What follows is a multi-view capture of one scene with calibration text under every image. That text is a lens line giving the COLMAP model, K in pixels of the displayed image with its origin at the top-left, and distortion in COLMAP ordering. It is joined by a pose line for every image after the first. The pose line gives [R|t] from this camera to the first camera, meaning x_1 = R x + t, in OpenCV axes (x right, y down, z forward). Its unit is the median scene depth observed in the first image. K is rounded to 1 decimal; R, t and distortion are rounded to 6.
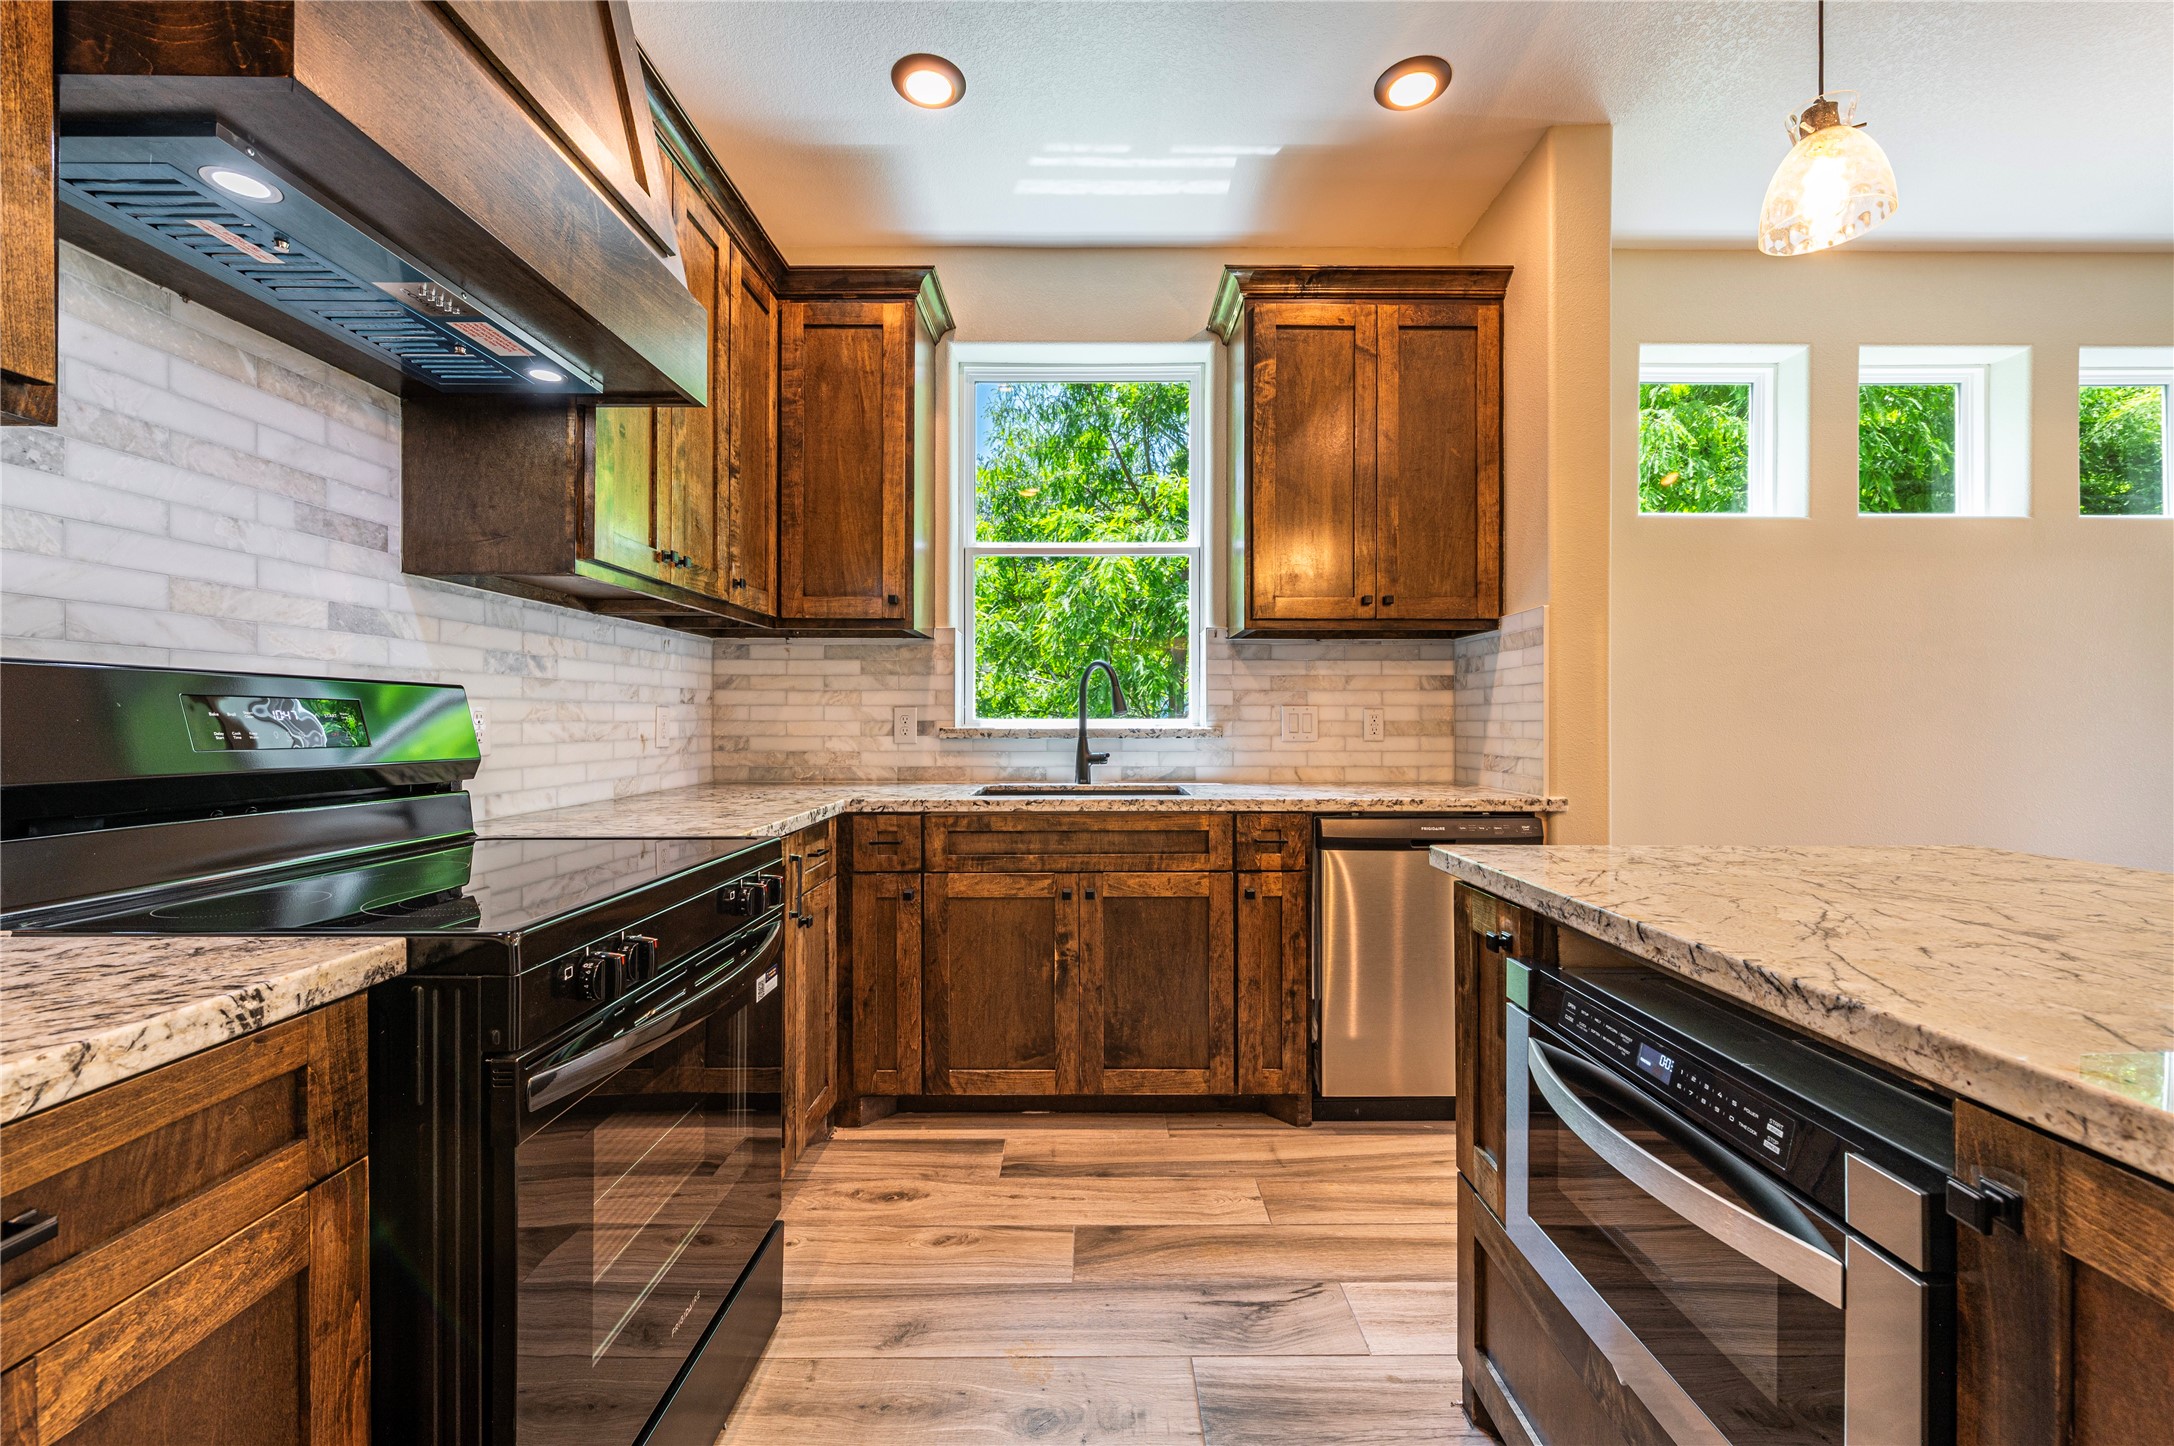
lens RADIAL K [[882.3, 0, 1127.1], [0, 882.3, 720.0], [0, 0, 1]] dist [-0.005023, 0.000374]
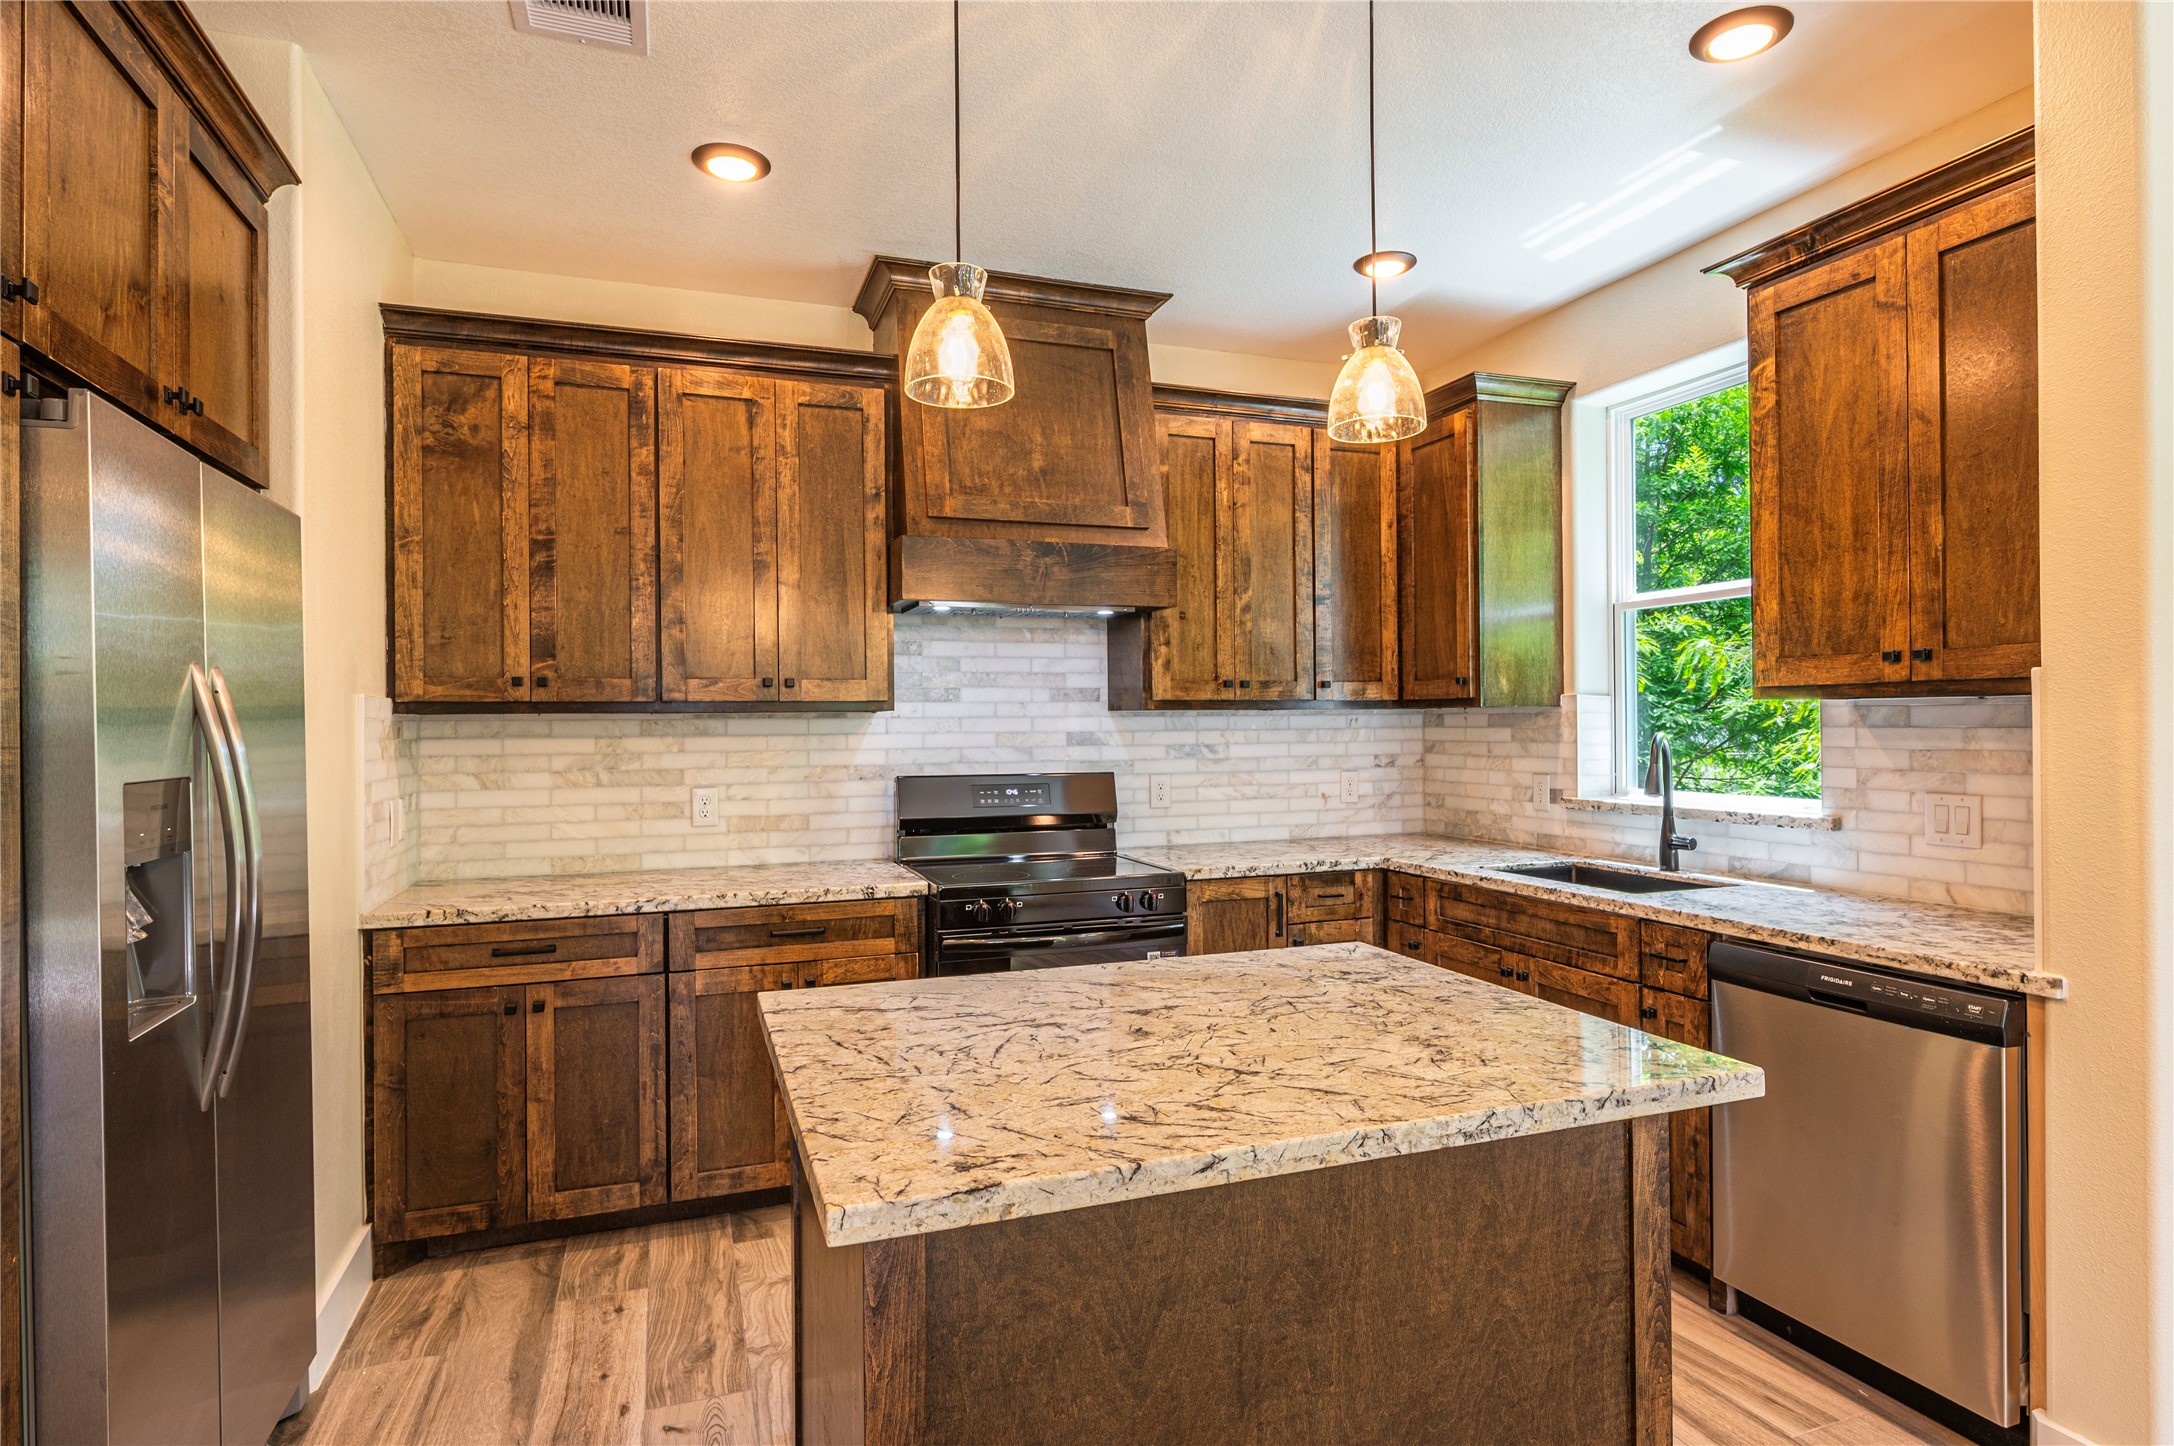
lens RADIAL K [[1153.6, 0, 1066.8], [0, 1153.6, 719.6], [0, 0, 1]] dist [-0.004301, 0.001373]
pose [[0.322589, -0.007093, -0.946512, 0.932427], [0.006848, 0.999963, -0.005159, -0.084216], [0.946514, -0.004818, 0.322626, 0.068526]]
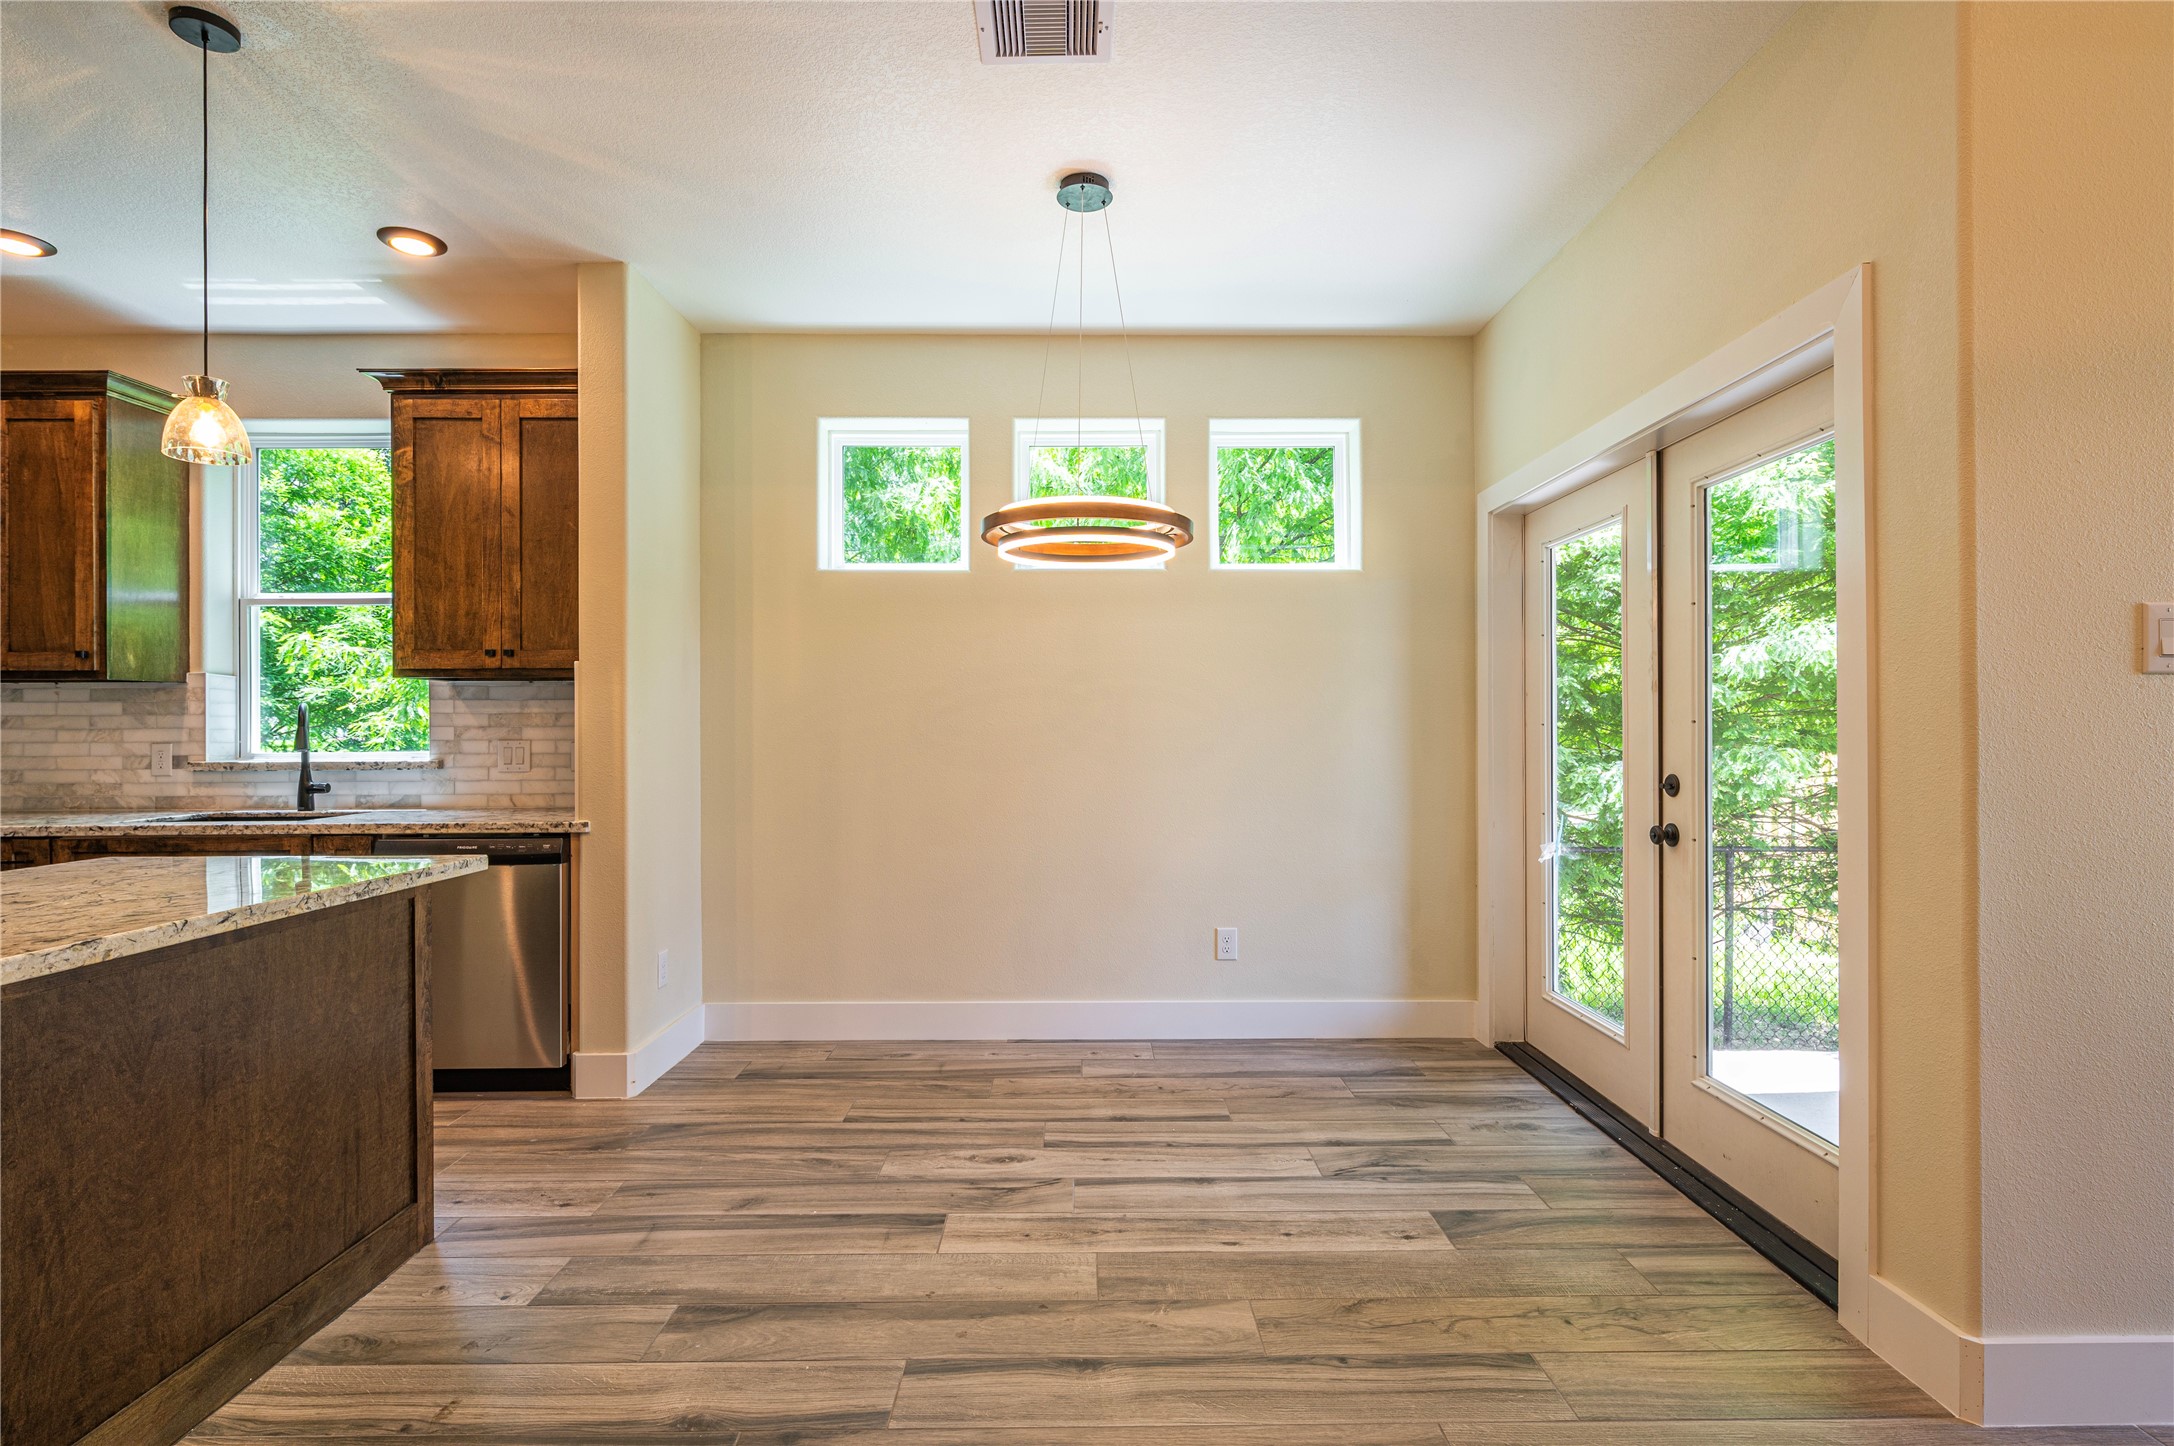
lens RADIAL K [[1050.6, 0, 1108.7], [0, 1050.6, 722.5], [0, 0, 1]] dist [0.000075, 0.000477]
pose [[0.999974, -0.005812, 0.004178, 1.080288], [0.005828, 0.999975, -0.003923, -0.032975], [-0.004155, 0.003948, 0.999984, -0.394533]]
